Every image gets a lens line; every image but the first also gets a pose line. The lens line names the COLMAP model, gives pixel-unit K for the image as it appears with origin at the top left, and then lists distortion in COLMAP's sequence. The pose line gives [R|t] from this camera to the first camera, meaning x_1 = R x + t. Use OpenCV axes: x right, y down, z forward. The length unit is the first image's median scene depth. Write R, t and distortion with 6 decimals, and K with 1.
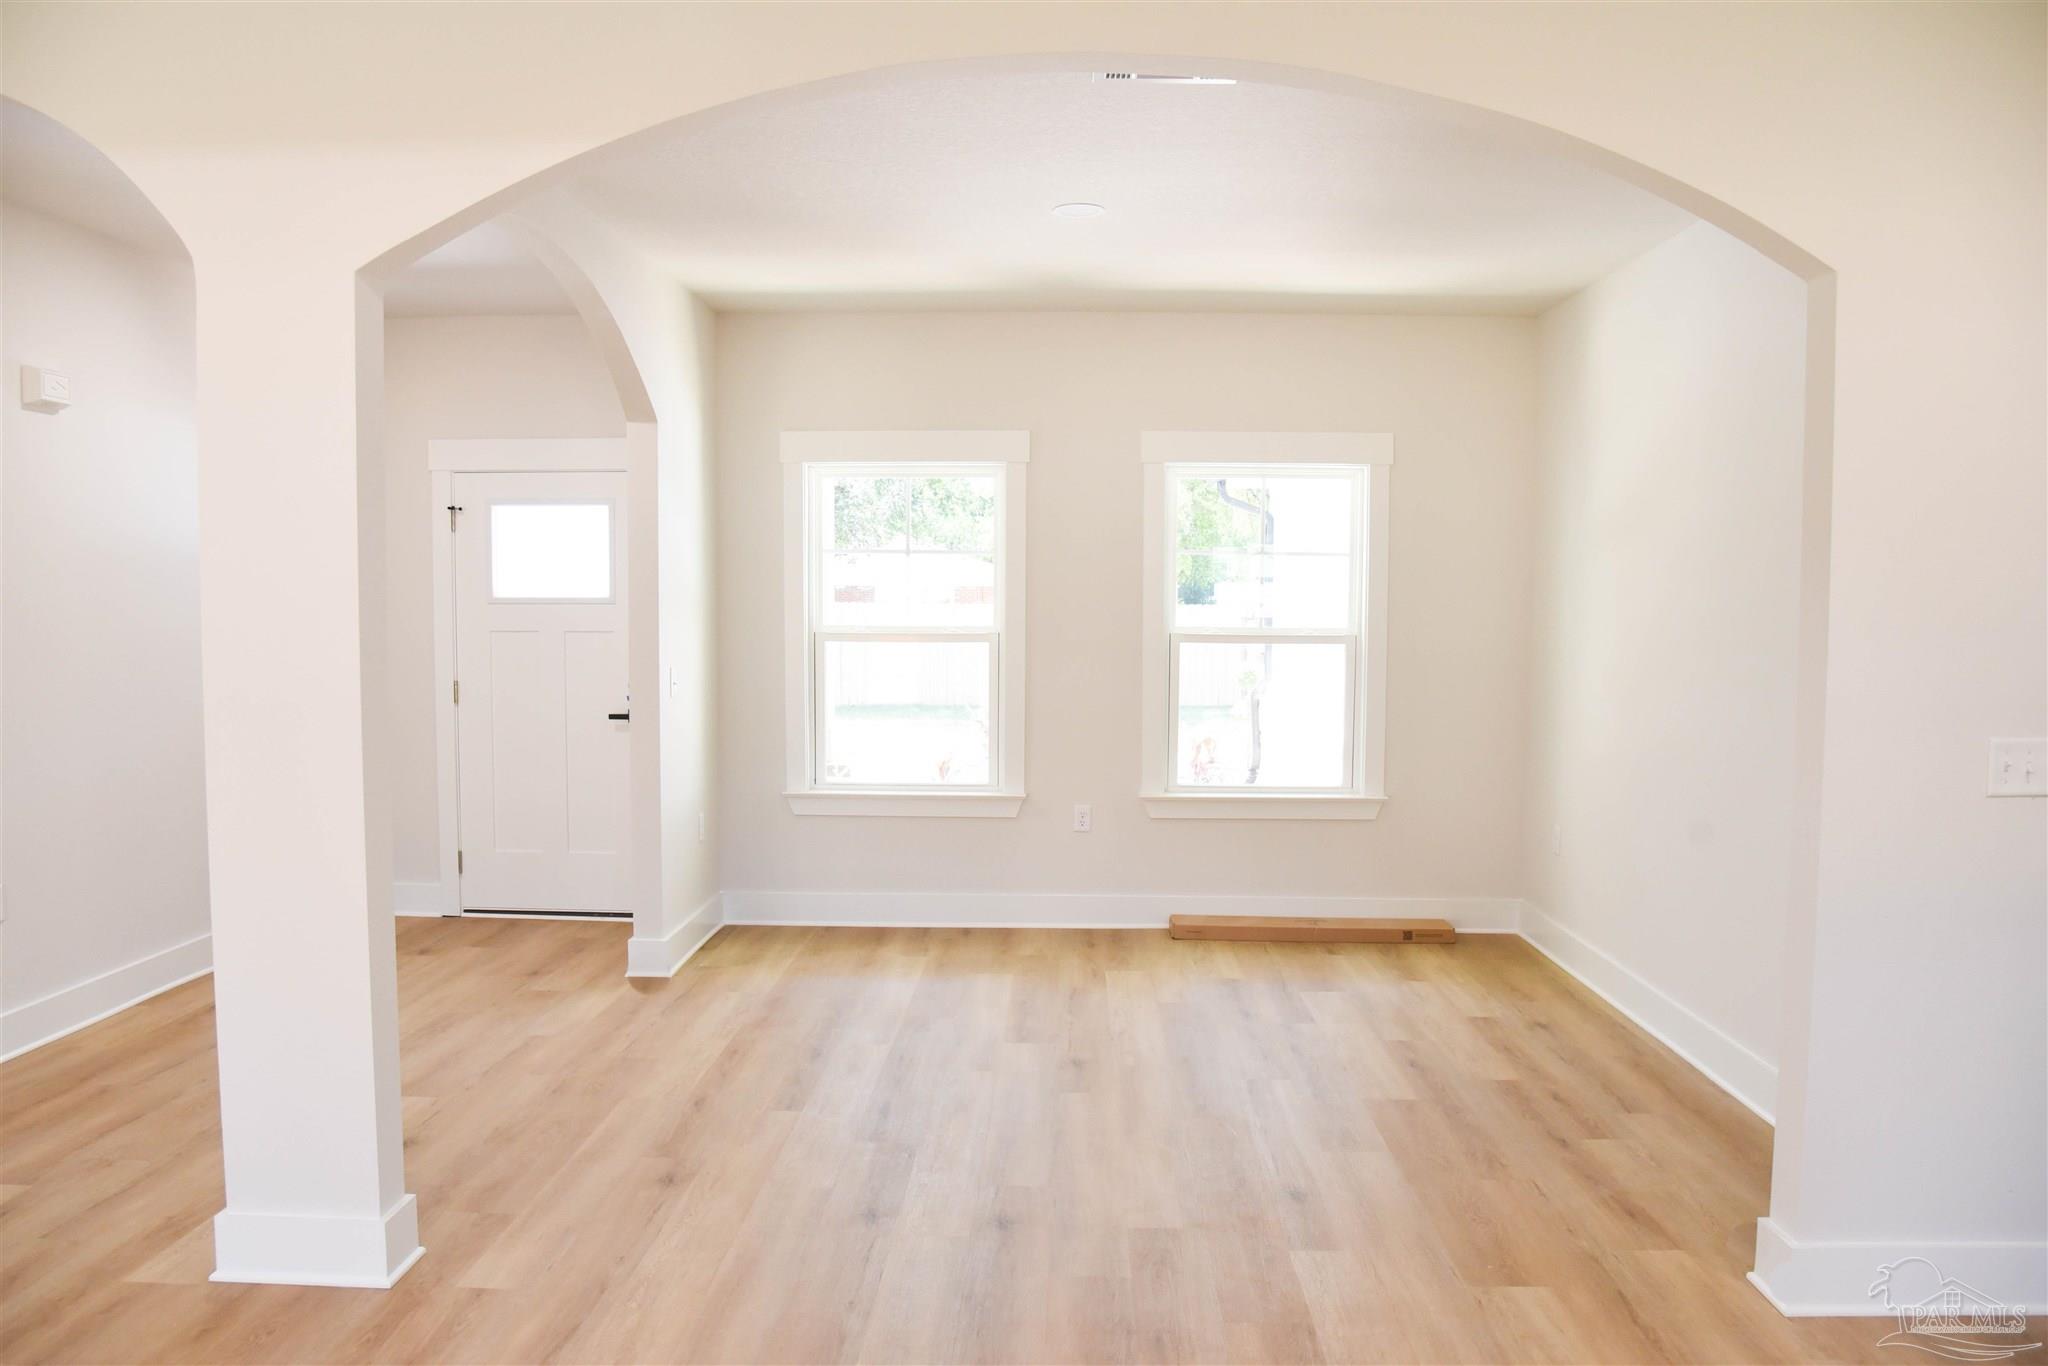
lens RADIAL K [[1455.9, 0, 1024.0], [0, 1455.9, 683.0], [0, 0, 1]] dist [-0.107211, 0.060158]
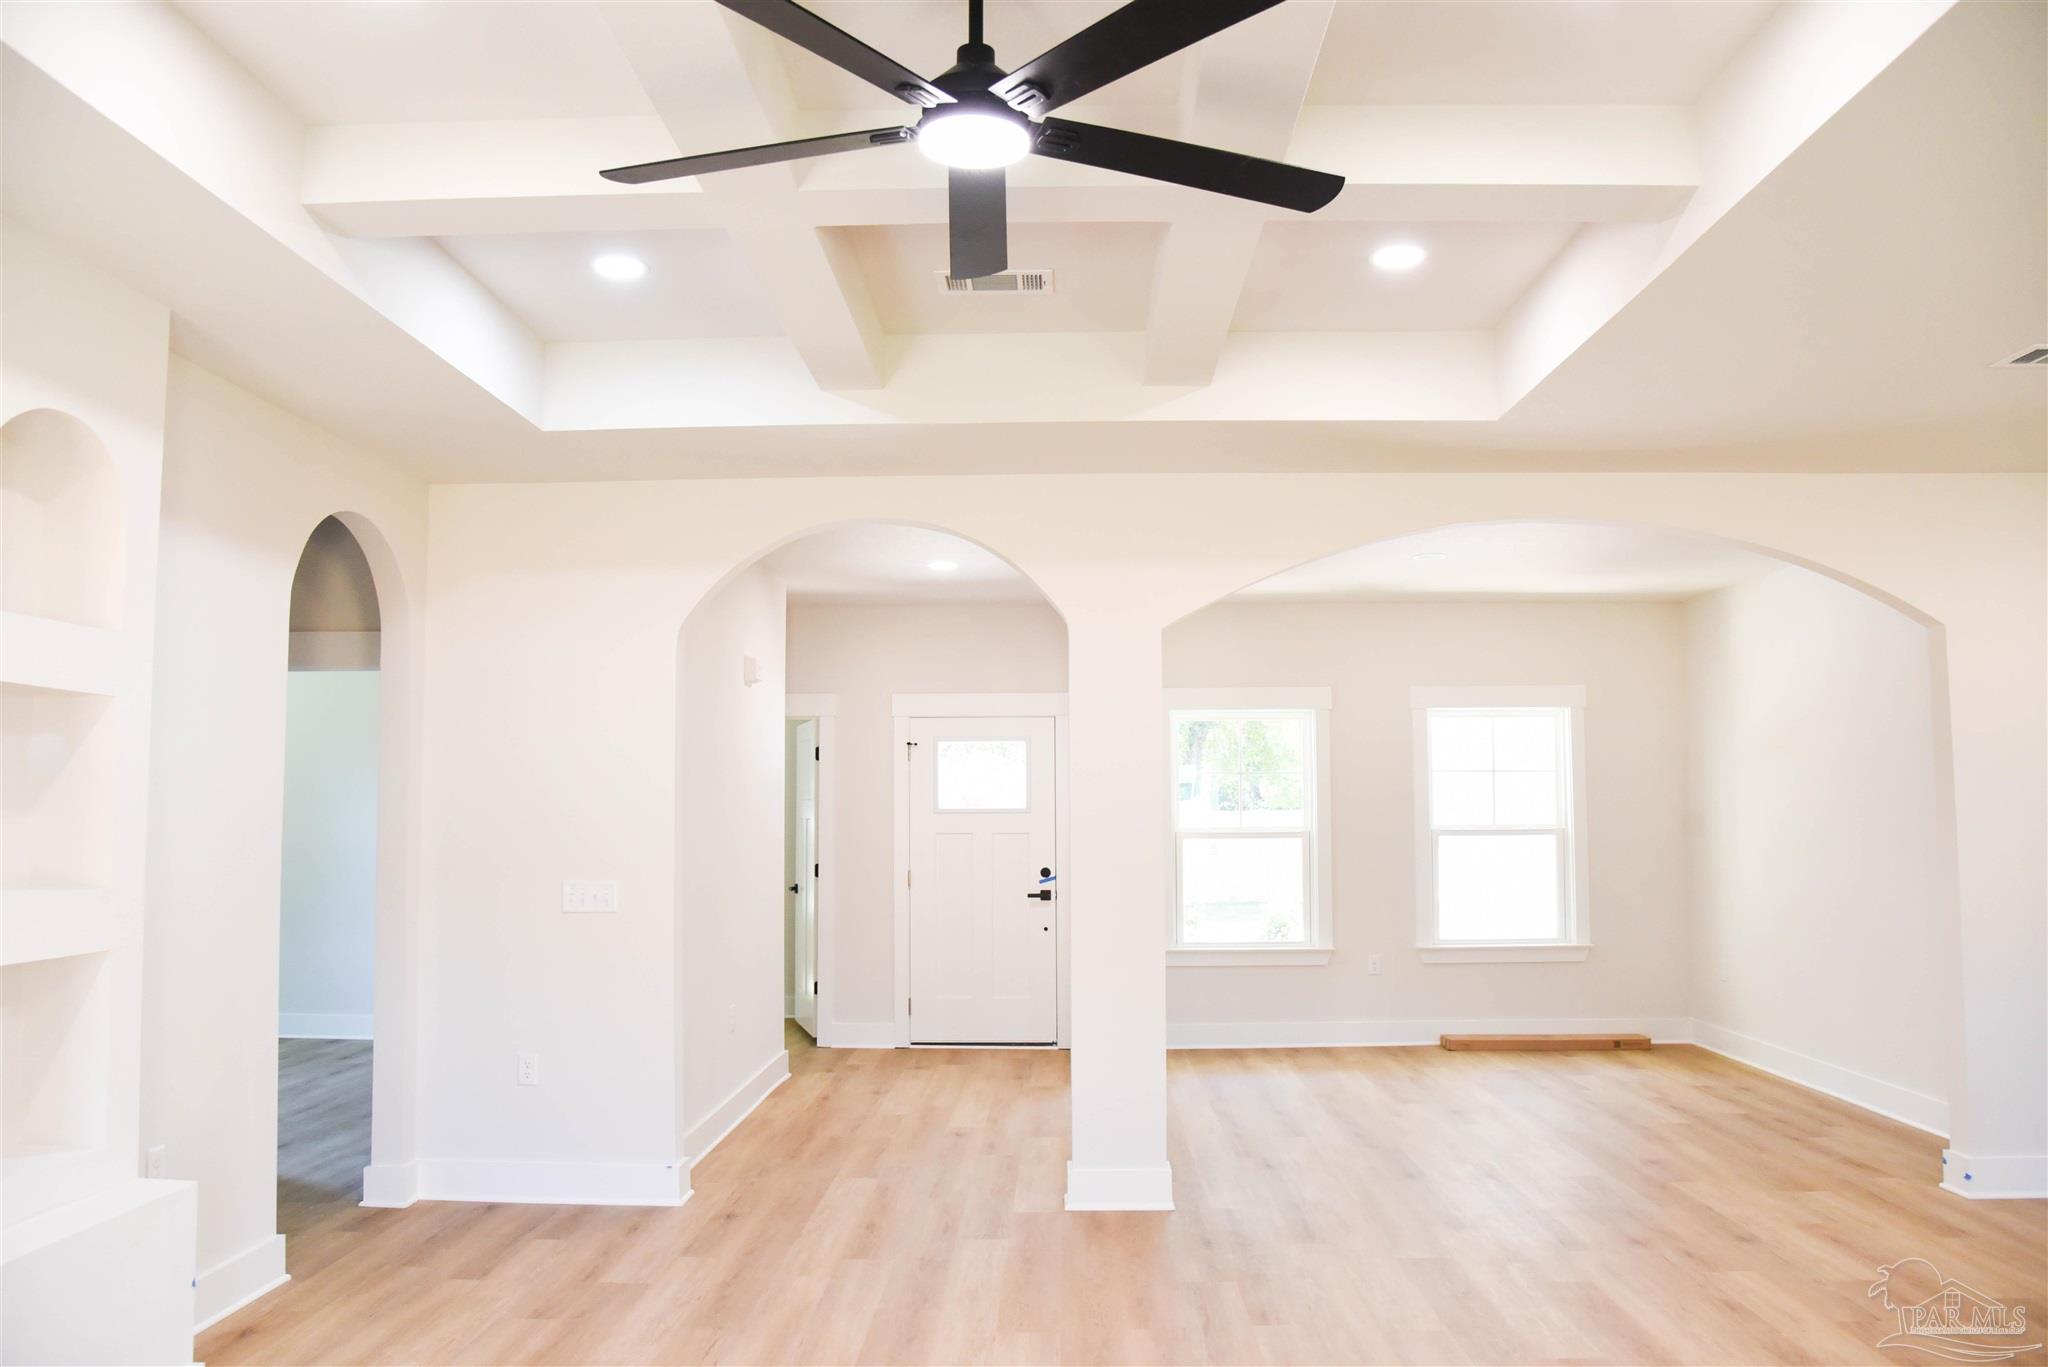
lens RADIAL K [[1425.8, 0, 1024.0], [0, 1425.8, 683.5], [0, 0, 1]] dist [-0.106117, 0.058230]
pose [[0.999943, -0.010475, 0.002143, -0.295274], [0.010675, 0.989479, -0.144283, 0.019074], [-0.000610, 0.144298, 0.989534, -0.364877]]
